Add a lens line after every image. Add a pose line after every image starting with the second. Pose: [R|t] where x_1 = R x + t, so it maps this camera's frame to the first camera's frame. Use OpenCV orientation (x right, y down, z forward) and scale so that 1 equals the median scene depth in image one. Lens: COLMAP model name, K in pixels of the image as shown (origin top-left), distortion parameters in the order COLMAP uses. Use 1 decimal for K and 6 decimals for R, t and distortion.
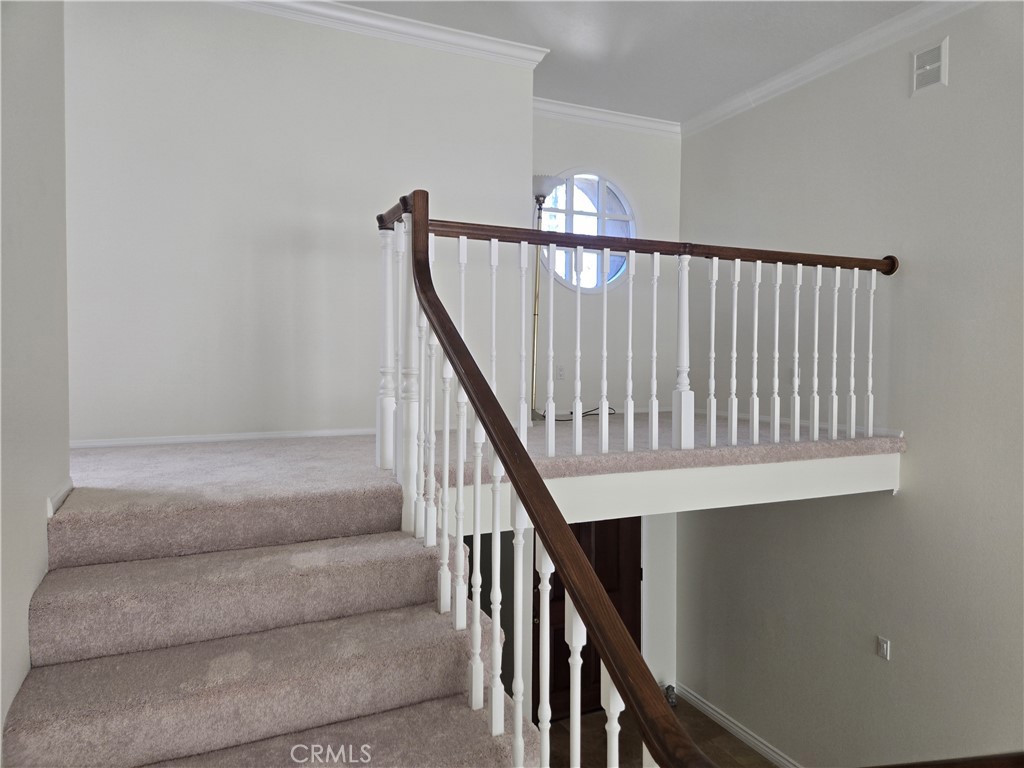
lens RADIAL K [[677.1, 0, 514.2], [0, 677.1, 377.8], [0, 0, 1]] dist [0.071474, -0.057621]
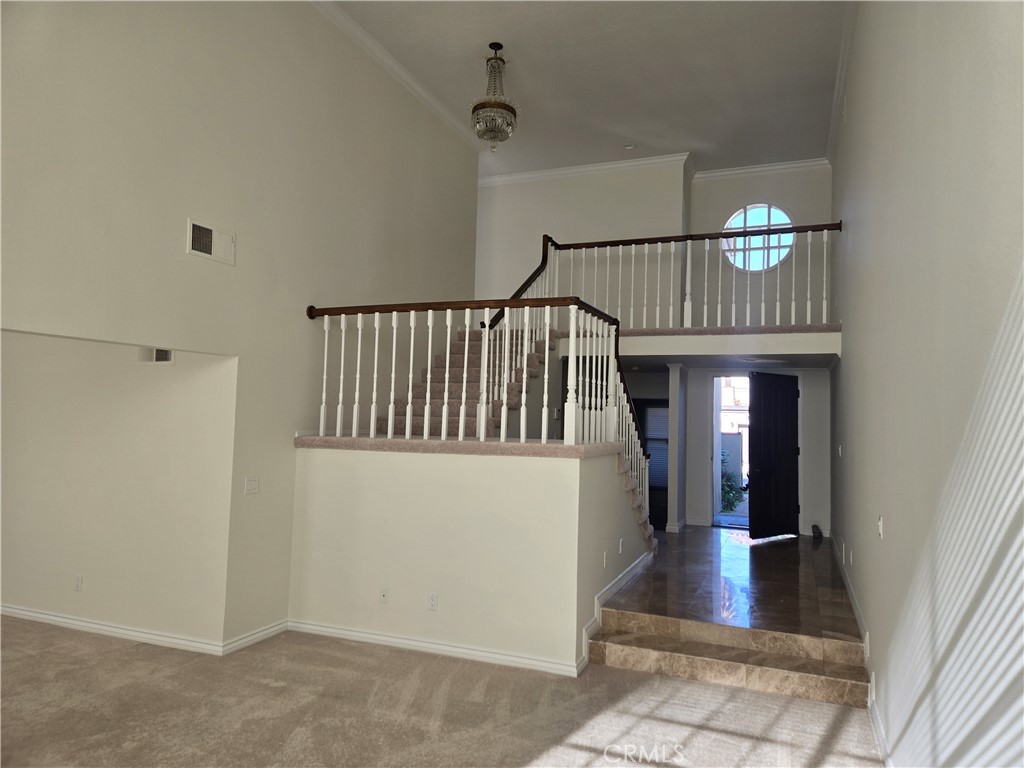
lens RADIAL K [[677.1, 0, 521.1], [0, 677.1, 382.8], [0, 0, 1]] dist [0.071474, -0.057621]
pose [[0.702360, -0.022621, -0.711463, 1.216366], [-0.043350, 0.996280, -0.074472, 0.397921], [0.710501, 0.083148, 0.698767, -0.757492]]
